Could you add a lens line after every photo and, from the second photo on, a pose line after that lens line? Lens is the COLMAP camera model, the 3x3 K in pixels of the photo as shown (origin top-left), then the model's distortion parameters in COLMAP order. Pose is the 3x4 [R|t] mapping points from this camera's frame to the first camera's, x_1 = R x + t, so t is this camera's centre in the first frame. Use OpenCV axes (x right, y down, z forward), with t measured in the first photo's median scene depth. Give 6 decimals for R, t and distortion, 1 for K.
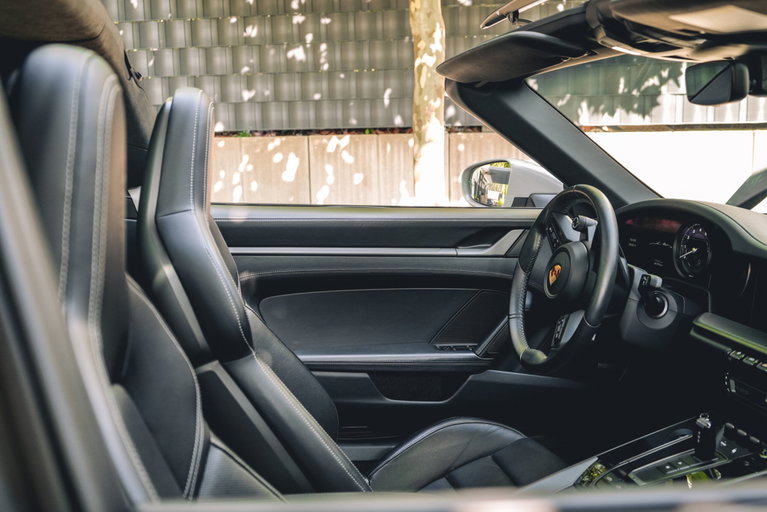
lens RADIAL K [[777.5, 0, 382.3], [0, 777.5, 257.2], [0, 0, 1]] dist [0.002096, 0.000000]
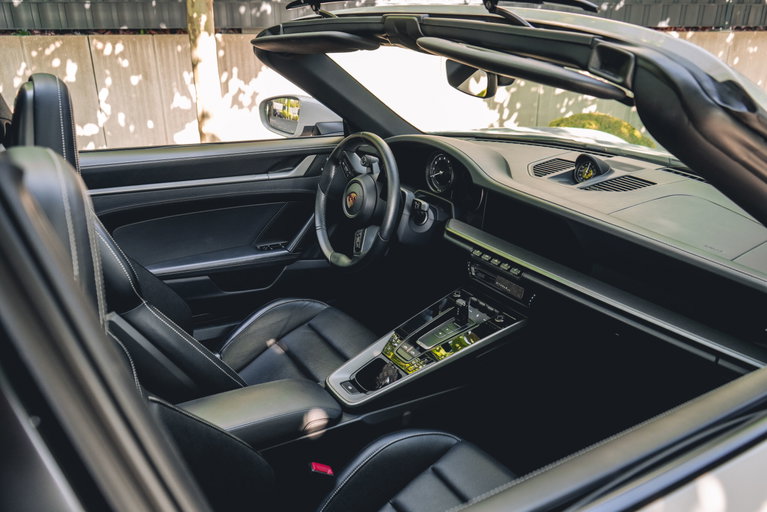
lens RADIAL K [[590.2, 0, 383.5], [0, 590.2, 253.9], [0, 0, 1]] dist [-0.016252, 0.004424]
pose [[0.939747, -0.108140, 0.324316, -0.060797], [0.041554, 0.977751, 0.205611, -0.079420], [-0.339335, -0.179746, 0.923333, -0.001029]]
